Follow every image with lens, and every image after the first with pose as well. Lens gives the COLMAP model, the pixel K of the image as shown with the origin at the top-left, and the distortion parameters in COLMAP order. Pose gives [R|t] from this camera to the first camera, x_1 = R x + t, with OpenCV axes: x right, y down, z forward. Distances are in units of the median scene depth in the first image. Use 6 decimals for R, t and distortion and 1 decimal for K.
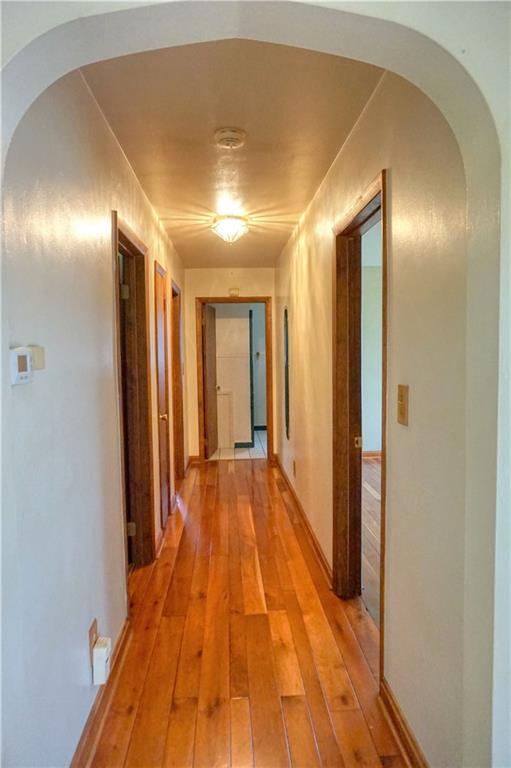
lens RADIAL K [[521.4, 0, 255.5], [0, 521.4, 384.0], [0, 0, 1]] dist [-0.043063, 0.041913]
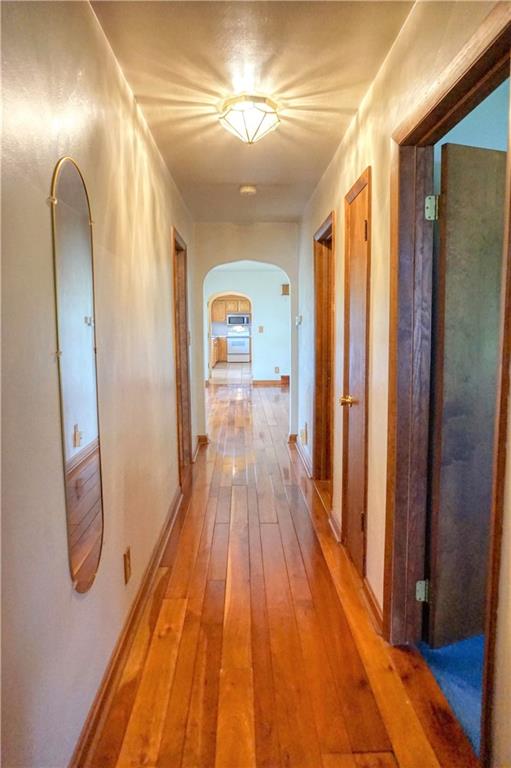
lens RADIAL K [[521.4, 0, 255.5], [0, 521.4, 384.0], [0, 0, 1]] dist [-0.043063, 0.041913]
pose [[0.999739, 0.005096, -0.022278, -0.025042], [-0.003639, 0.997883, 0.064928, -0.018173], [0.022562, -0.064830, 0.997641, 0.345750]]
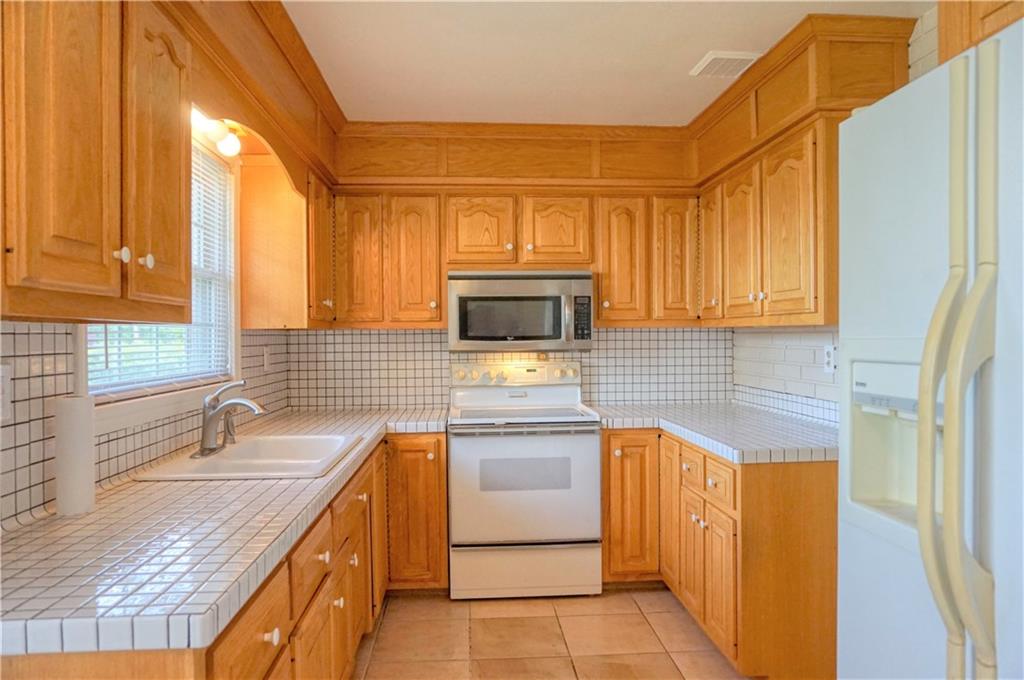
lens RADIAL K [[695.2, 0, 512.0], [0, 695.2, 340.0], [0, 0, 1]] dist [-0.043063, 0.041913]
pose [[0.999846, 0.001938, 0.017442, -0.150671], [-0.001159, 0.999006, -0.044570, -0.100952], [-0.017511, 0.044543, 0.998854, 1.950612]]
